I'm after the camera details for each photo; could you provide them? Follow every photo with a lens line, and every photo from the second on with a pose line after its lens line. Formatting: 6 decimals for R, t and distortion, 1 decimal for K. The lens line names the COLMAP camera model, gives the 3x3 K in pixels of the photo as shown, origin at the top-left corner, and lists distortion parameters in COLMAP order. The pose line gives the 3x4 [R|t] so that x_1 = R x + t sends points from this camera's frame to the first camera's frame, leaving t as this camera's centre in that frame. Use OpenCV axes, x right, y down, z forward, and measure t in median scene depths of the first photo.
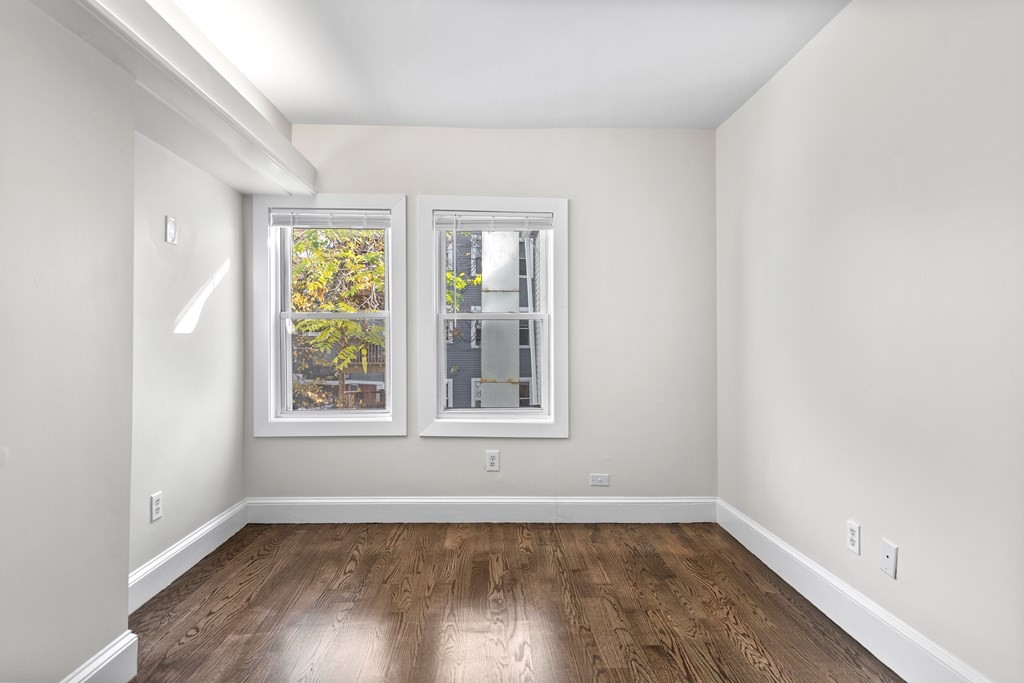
lens RADIAL K [[526.9, 0, 512.2], [0, 526.9, 330.7], [0, 0, 1]] dist [0.000252, 0.002925]
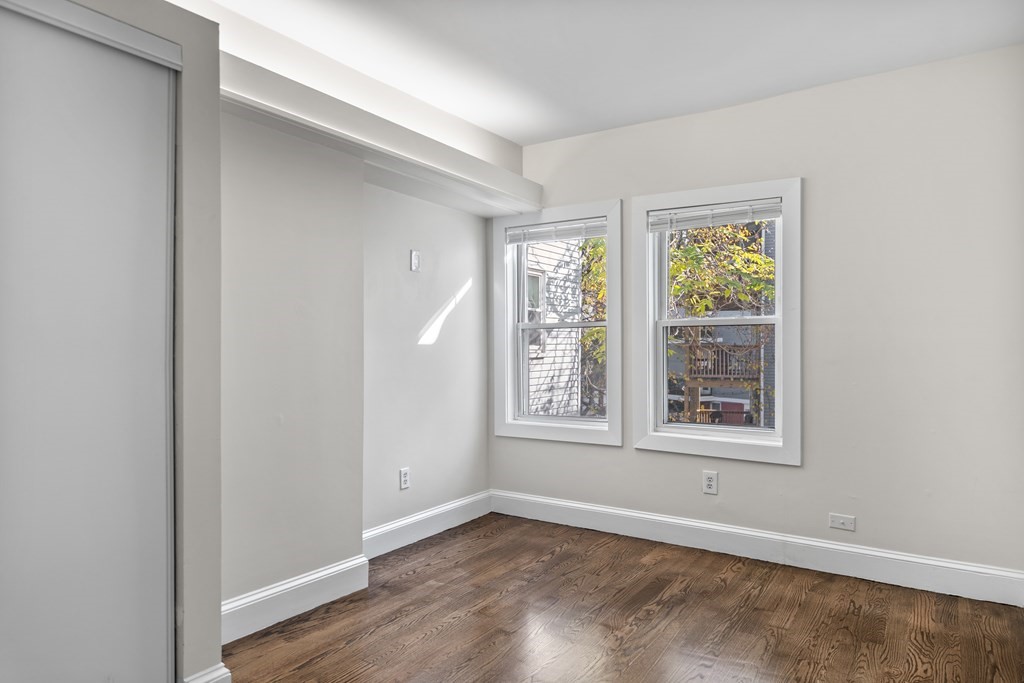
lens RADIAL K [[648.0, 0, 512.2], [0, 648.0, 348.6], [0, 0, 1]] dist [0.001446, 0.004748]
pose [[0.817313, -0.000450, -0.576194, 0.336249], [0.011288, 0.999820, 0.015230, -0.003091], [0.576084, -0.018952, 0.817171, -0.099344]]
